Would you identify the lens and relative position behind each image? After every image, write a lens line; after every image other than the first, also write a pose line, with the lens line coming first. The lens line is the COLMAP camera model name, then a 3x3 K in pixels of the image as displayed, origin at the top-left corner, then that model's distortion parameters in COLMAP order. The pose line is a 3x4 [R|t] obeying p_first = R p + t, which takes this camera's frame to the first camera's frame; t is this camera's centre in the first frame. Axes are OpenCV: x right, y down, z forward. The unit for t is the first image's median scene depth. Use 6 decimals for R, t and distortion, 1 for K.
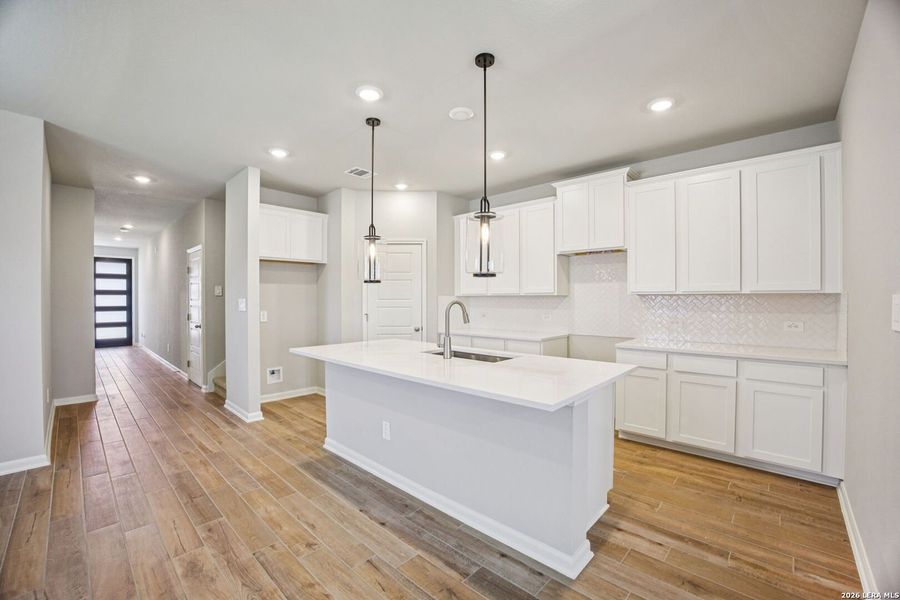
lens RADIAL K [[373.5, 0, 449.1], [0, 373.5, 301.4], [0, 0, 1]] dist [-0.061956, 0.014210]
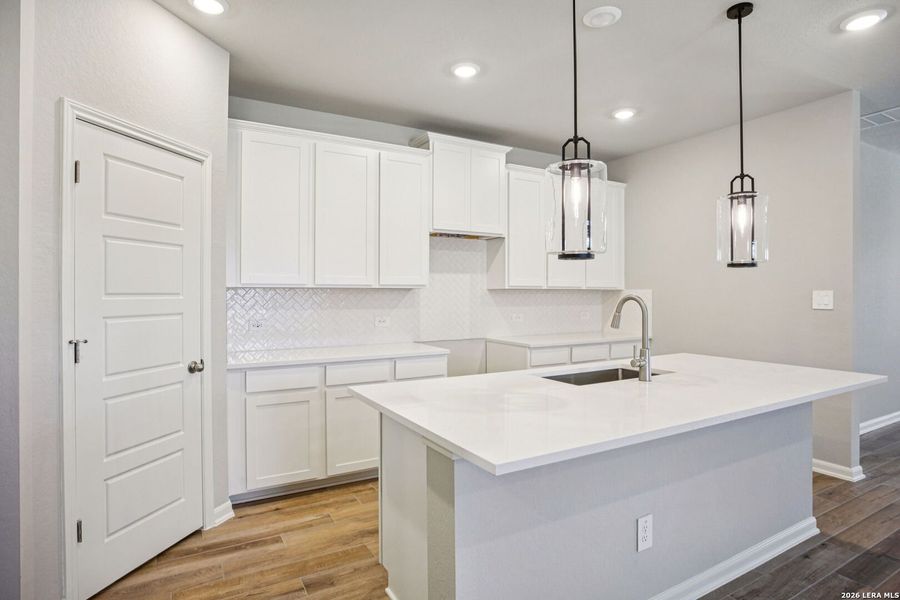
lens RADIAL K [[481.9, 0, 450.0], [0, 481.9, 300.0], [0, 0, 1]] dist [-0.018038, 0.000348]
pose [[0.291861, -0.011808, 0.956388, -0.680632], [0.006250, 0.999926, 0.010438, -0.004477], [-0.956440, 0.002931, 0.291913, 0.782967]]
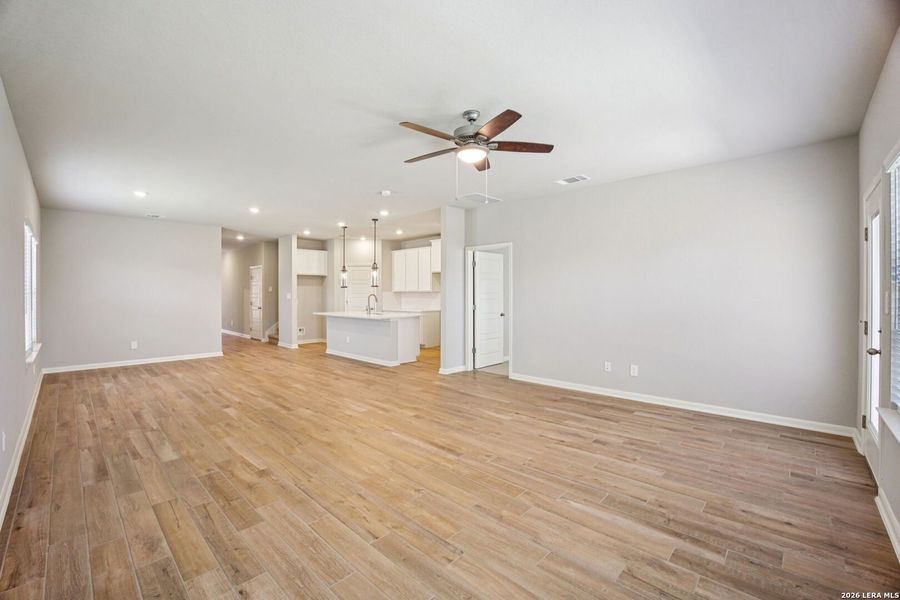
lens RADIAL K [[373.5, 0, 449.1], [0, 373.5, 301.4], [0, 0, 1]] dist [-0.061956, 0.014210]
pose [[0.999997, -0.000146, 0.002513, 0.440517], [0.000106, 0.999872, 0.015984, 0.006157], [-0.002515, -0.015983, 0.999869, -1.365515]]
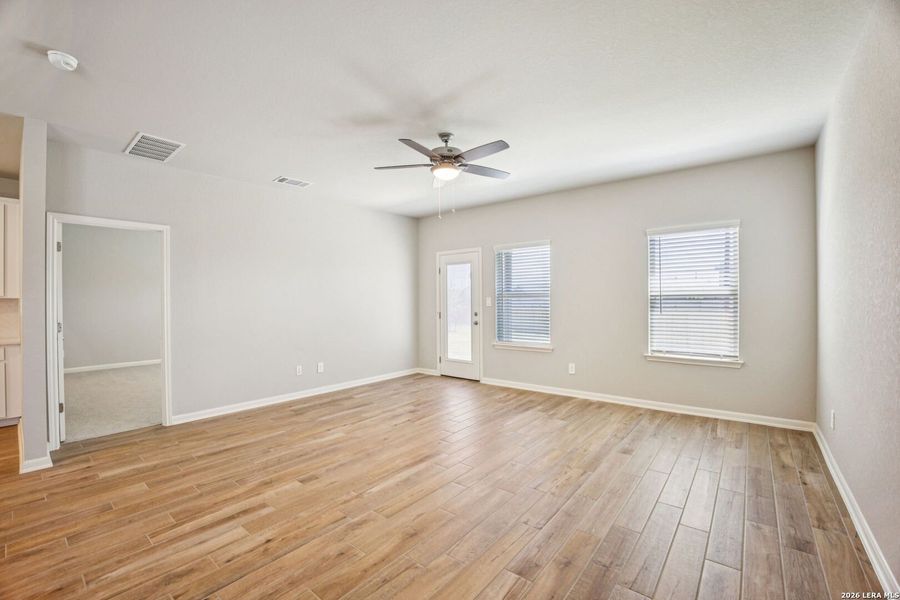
lens RADIAL K [[373.5, 0, 449.1], [0, 373.5, 301.4], [0, 0, 1]] dist [-0.061956, 0.014210]
pose [[-0.057556, -0.003140, 0.998337, -0.370514], [0.013927, 0.999895, 0.003947, 0.007837], [-0.998245, 0.014131, -0.057507, -0.544361]]
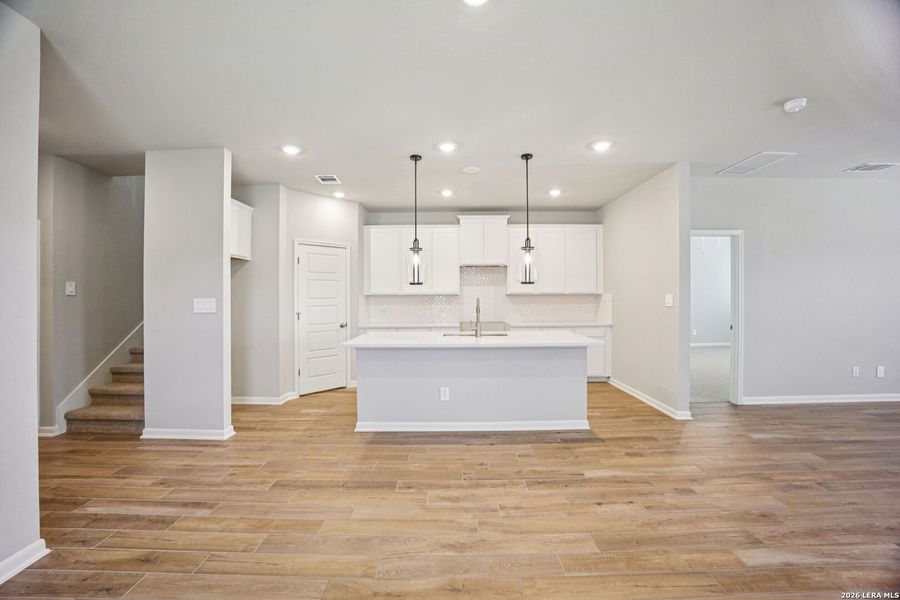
lens RADIAL K [[362.9, 0, 452.1], [0, 362.9, 299.3], [0, 0, 1]] dist [-0.055448, 0.013007]
pose [[0.732316, -0.009277, 0.680901, -0.772575], [0.010029, 0.999946, 0.002838, -0.003067], [-0.680891, 0.004750, 0.732370, 0.003068]]
